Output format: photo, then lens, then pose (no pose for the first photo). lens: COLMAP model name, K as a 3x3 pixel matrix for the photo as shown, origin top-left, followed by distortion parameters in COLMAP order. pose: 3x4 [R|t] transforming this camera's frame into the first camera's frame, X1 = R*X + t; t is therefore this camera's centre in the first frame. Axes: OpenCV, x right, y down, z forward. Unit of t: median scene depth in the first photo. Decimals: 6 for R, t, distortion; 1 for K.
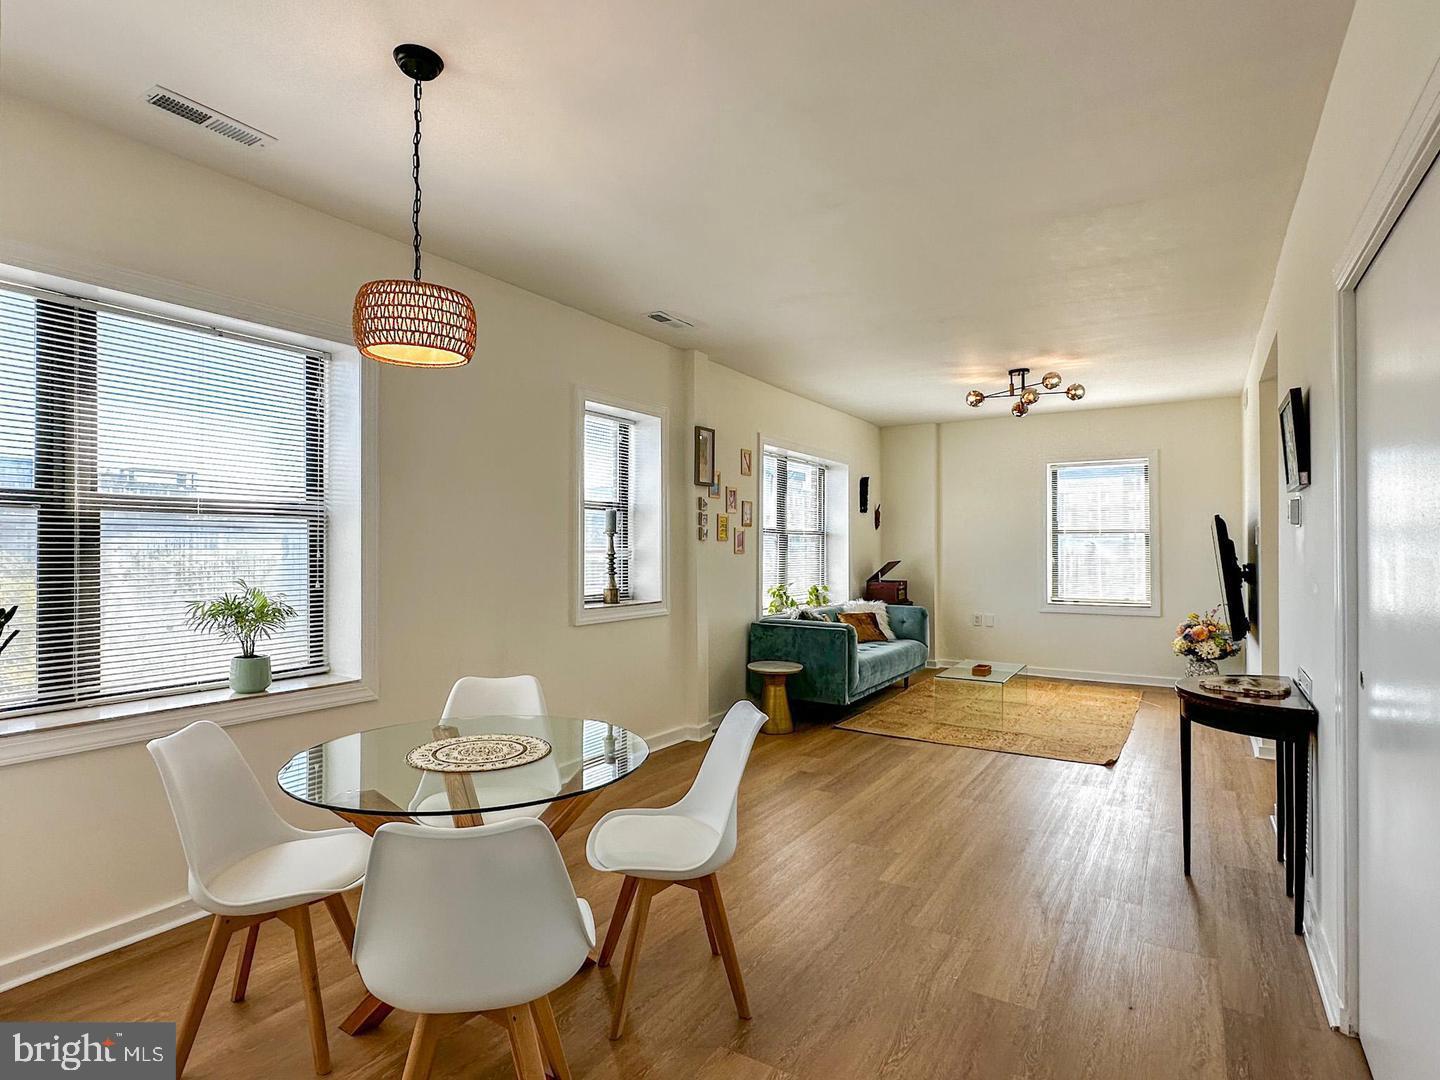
lens RADIAL K [[748.4, 0, 719.6], [0, 748.4, 548.4], [0, 0, 1]] dist [-0.000559, -0.000655]
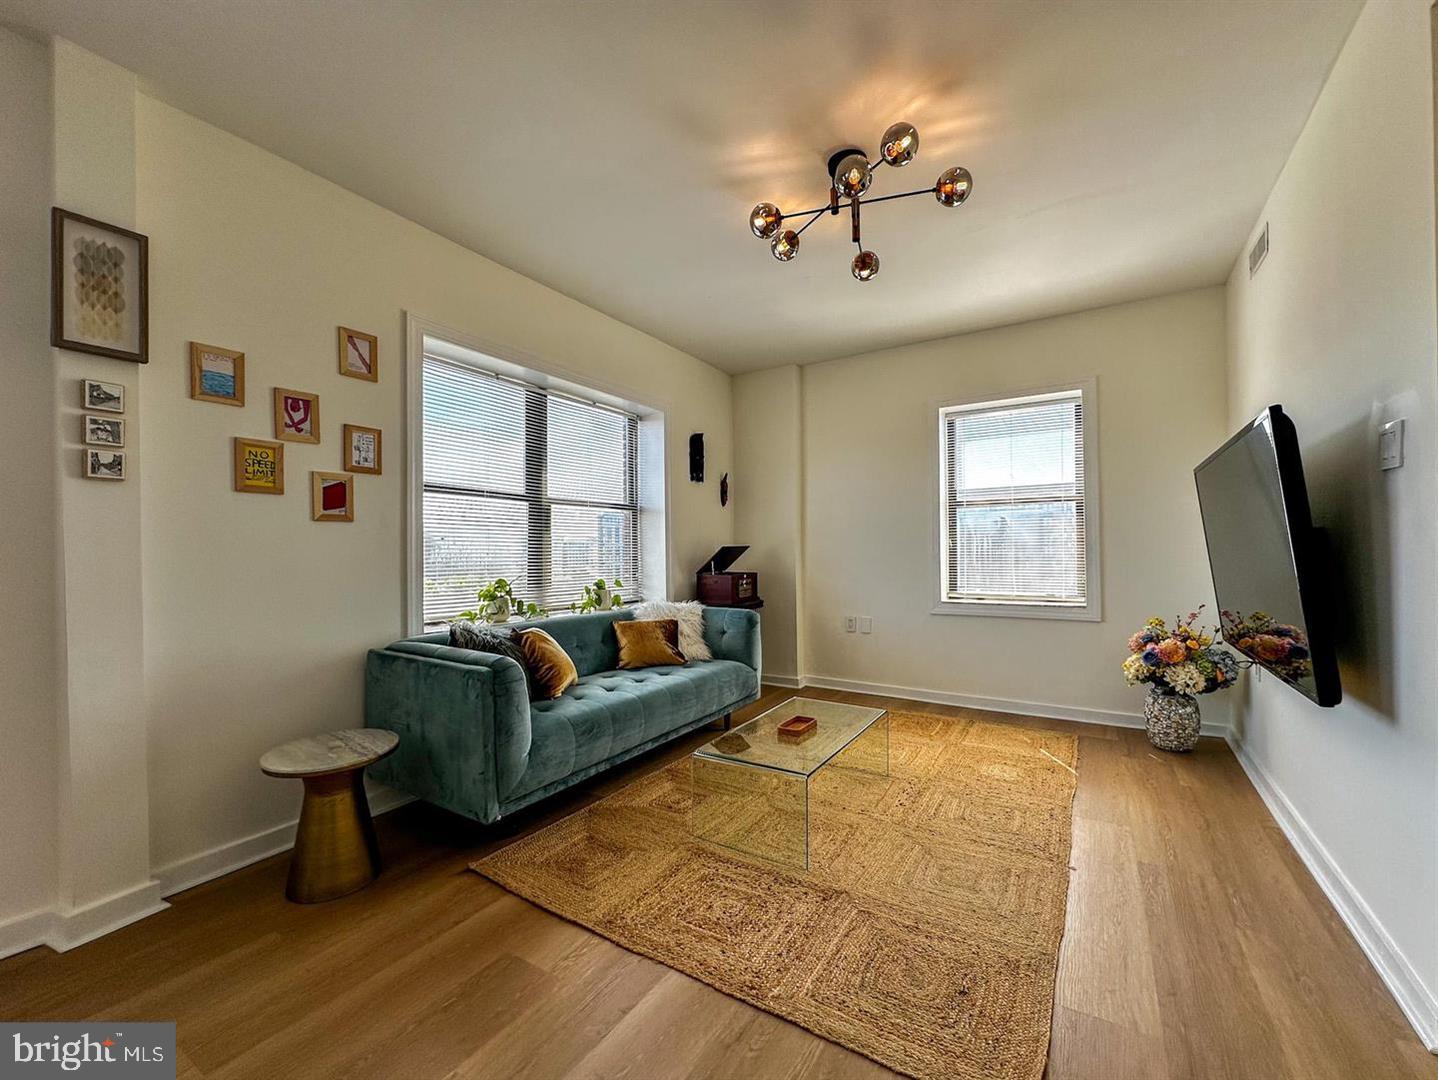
lens RADIAL K [[580.3, 0, 734.0], [0, 580.3, 552.7], [0, 0, 1]] dist [0.000960, -0.000209]
pose [[0.999921, -0.008017, 0.009707, 0.270903], [0.007986, 0.999963, 0.003169, 0.026528], [-0.009732, -0.003091, 0.999948, 0.513502]]
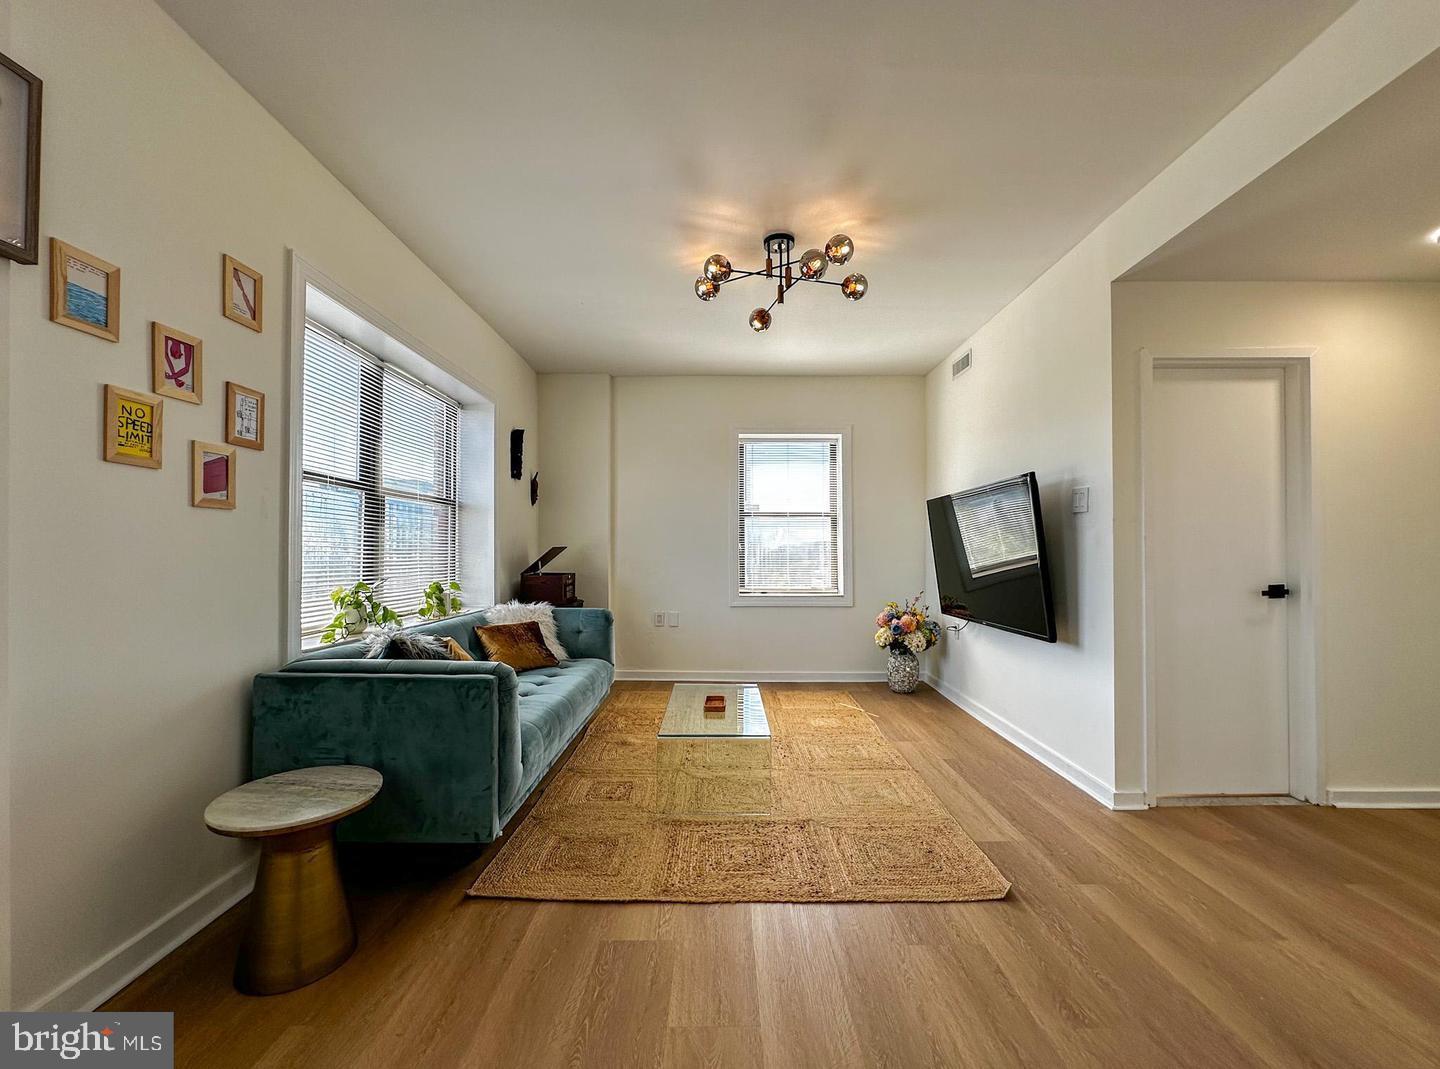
lens RADIAL K [[576.4, 0, 725.3], [0, 576.4, 549.7], [0, 0, 1]] dist [0.001859, -0.000267]
pose [[0.846408, 0.003815, 0.532521, 0.083216], [-0.002534, 0.999992, -0.003136, 0.025911], [-0.532529, 0.001305, 0.846411, 0.518626]]
